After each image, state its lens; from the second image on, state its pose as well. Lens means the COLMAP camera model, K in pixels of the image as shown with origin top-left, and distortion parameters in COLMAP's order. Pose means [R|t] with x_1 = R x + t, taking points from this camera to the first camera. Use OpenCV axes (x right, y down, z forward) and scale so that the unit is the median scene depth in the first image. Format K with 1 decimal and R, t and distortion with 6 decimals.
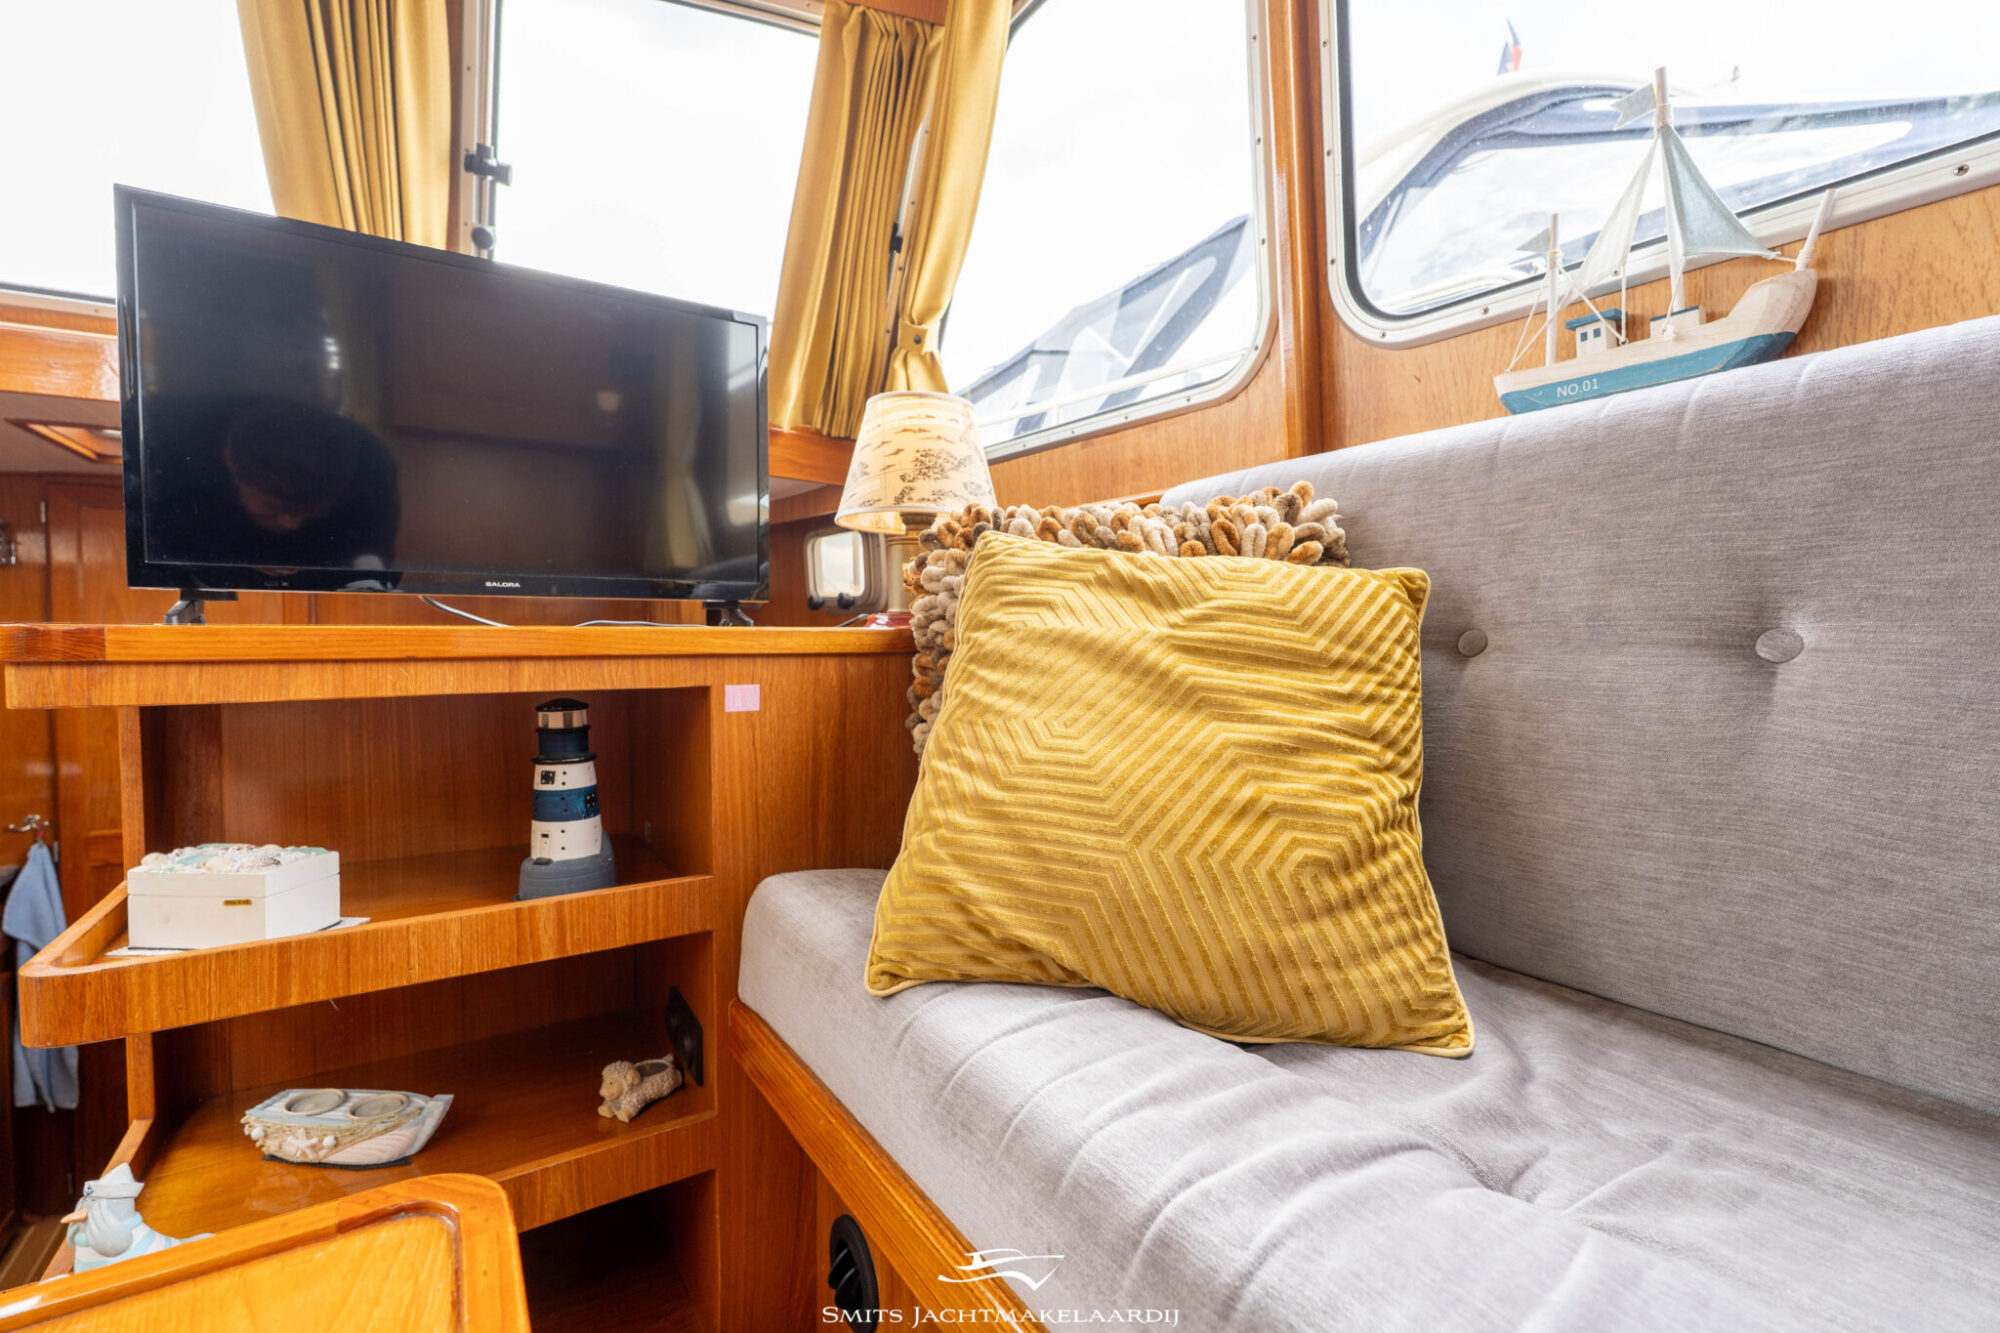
lens RADIAL K [[900.4, 0, 1000.0], [0, 900.4, 666.5], [0, 0, 1]] dist [0.012043, 0.000336]
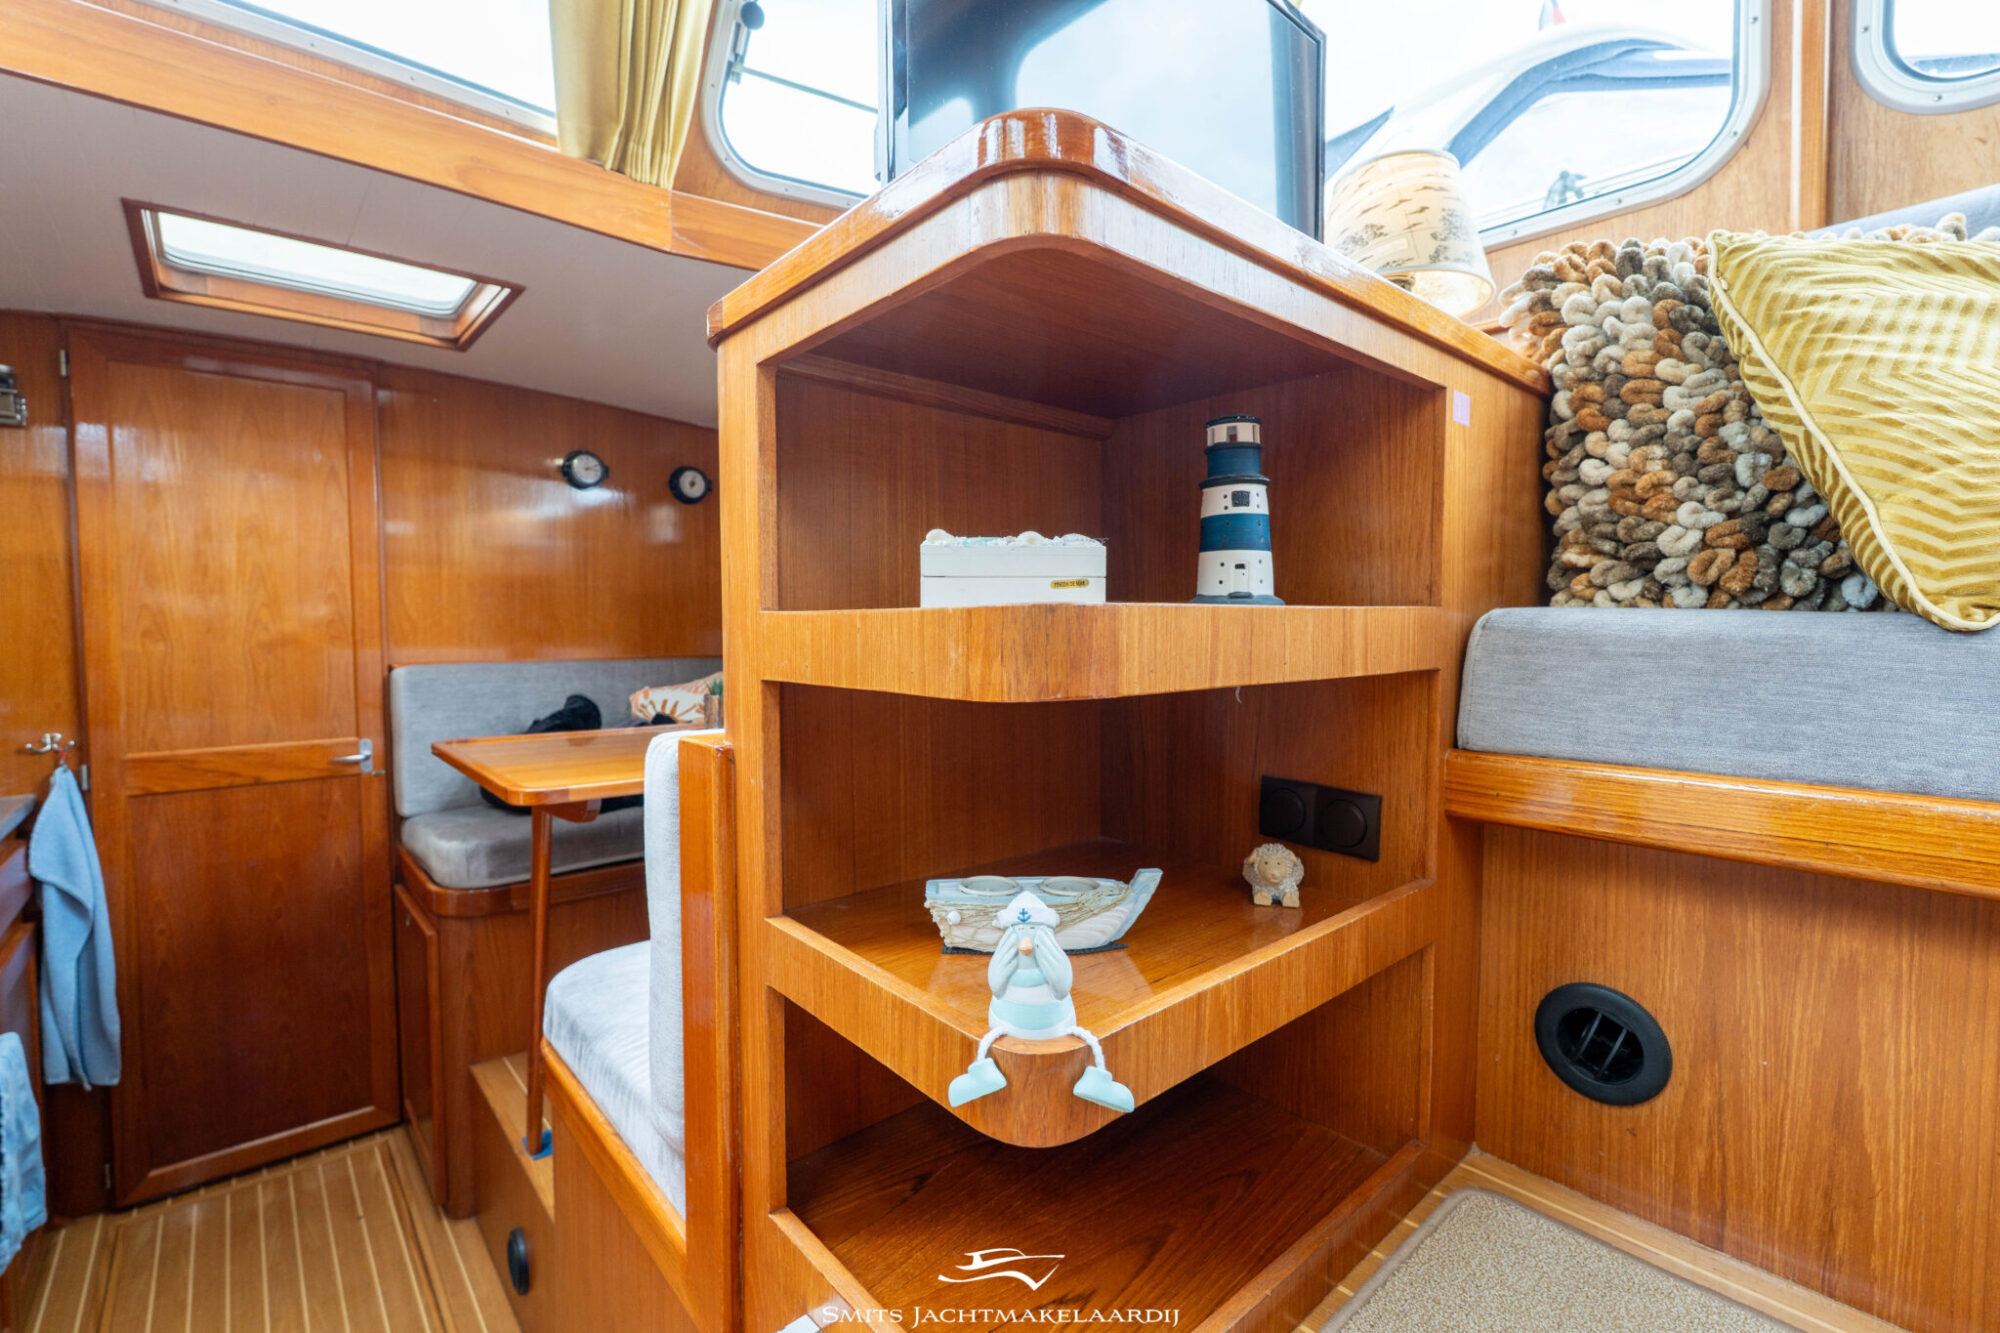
lens RADIAL K [[887.7, 0, 1000.0], [0, 887.7, 666.5], [0, 0, 1]] dist [0.001477, 0.000794]
pose [[0.988673, -0.012005, 0.149607, -0.601996], [0.011274, 0.999920, 0.005731, 0.193205], [-0.149664, -0.003979, 0.988729, 0.144972]]
